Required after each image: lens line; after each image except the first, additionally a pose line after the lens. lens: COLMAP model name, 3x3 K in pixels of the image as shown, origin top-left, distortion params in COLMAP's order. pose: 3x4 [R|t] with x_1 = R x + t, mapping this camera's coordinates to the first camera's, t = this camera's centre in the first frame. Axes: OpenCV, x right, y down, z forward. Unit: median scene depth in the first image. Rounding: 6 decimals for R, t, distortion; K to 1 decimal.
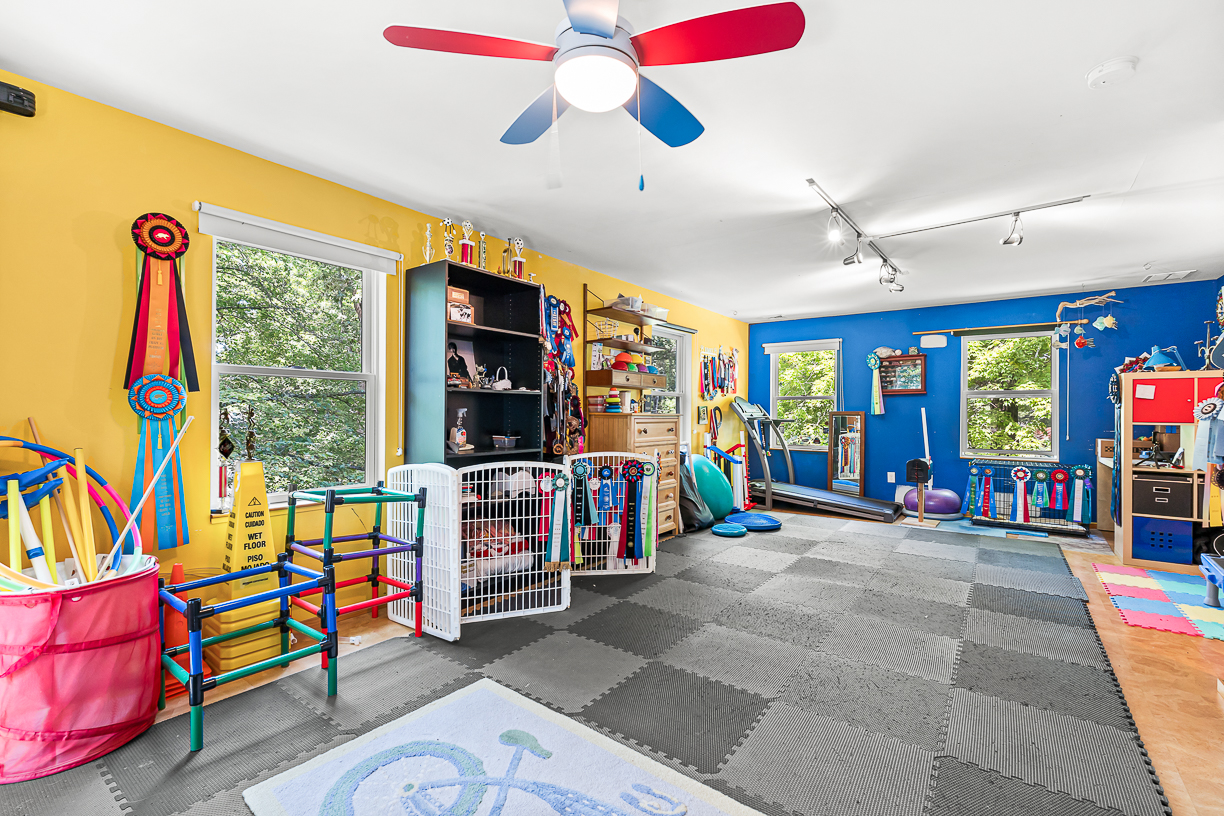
lens RADIAL K [[540.8, 0, 614.9], [0, 540.8, 405.2], [0, 0, 1]] dist [-0.003383, 0.000007]
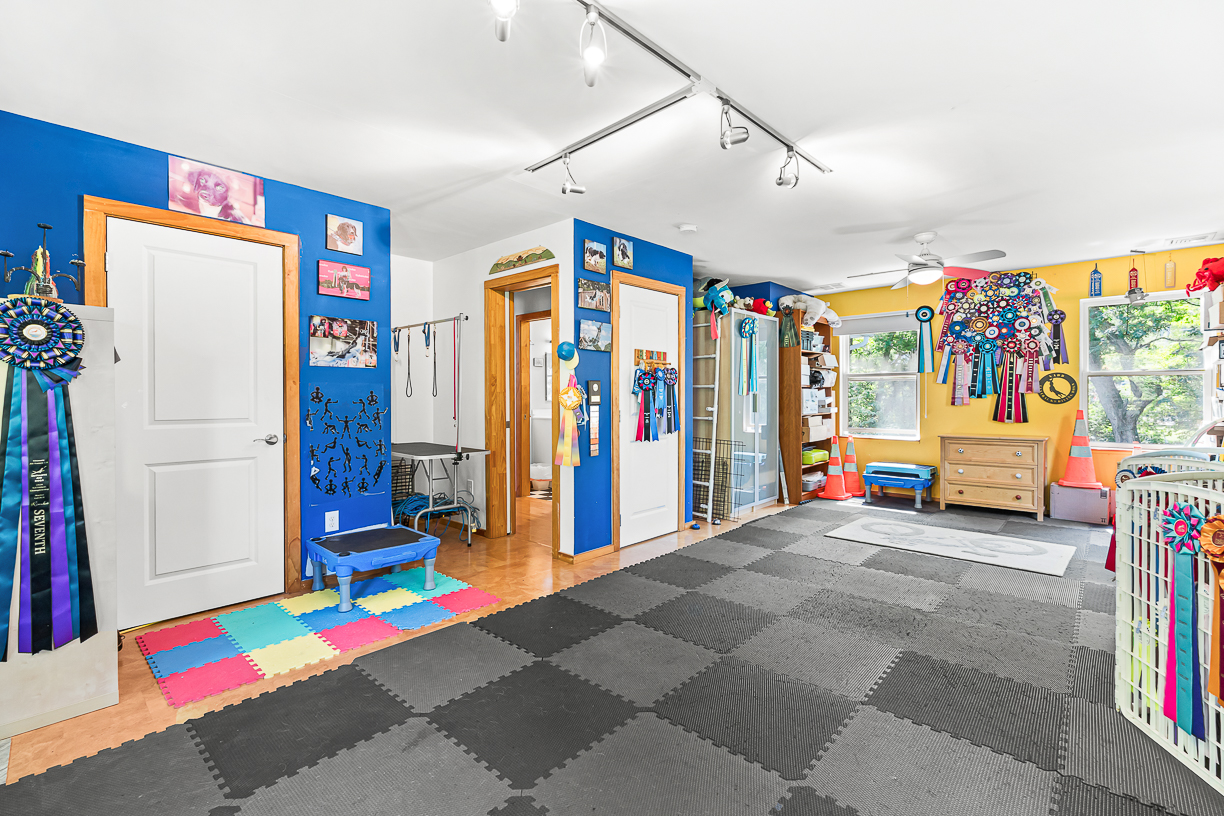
lens RADIAL K [[539.7, 0, 608.7], [0, 539.7, 393.1], [0, 0, 1]] dist [0.000025, 0.000123]
pose [[-0.990100, -0.002476, 0.140345, 0.330485], [-0.004913, 0.999843, -0.017020, 0.016915], [-0.140281, -0.017541, -0.989956, 1.100107]]
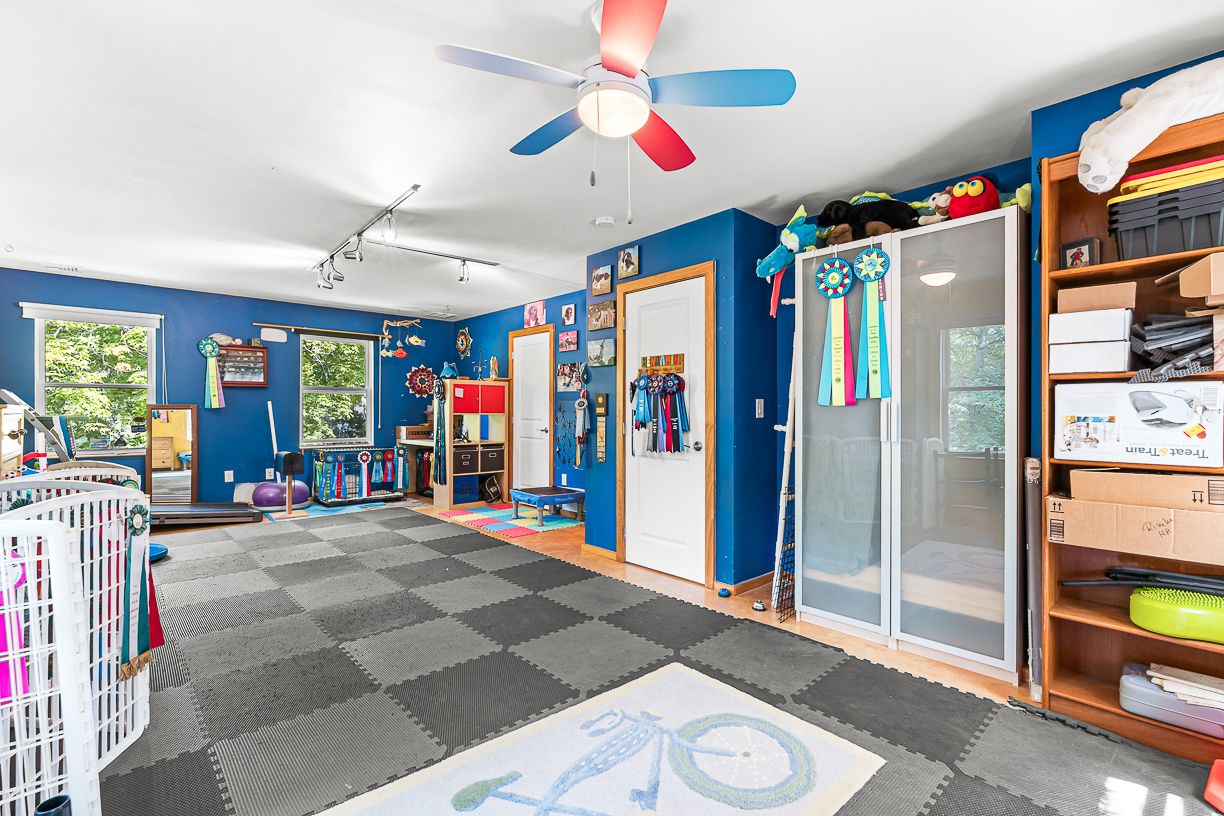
lens RADIAL K [[540.8, 0, 614.9], [0, 540.8, 405.2], [0, 0, 1]] dist [-0.003383, 0.000007]
pose [[0.200575, 0.006487, 0.979657, -0.319445], [-0.014471, 0.999889, -0.003658, 0.007618], [-0.979571, -0.013442, 0.200647, 0.212445]]
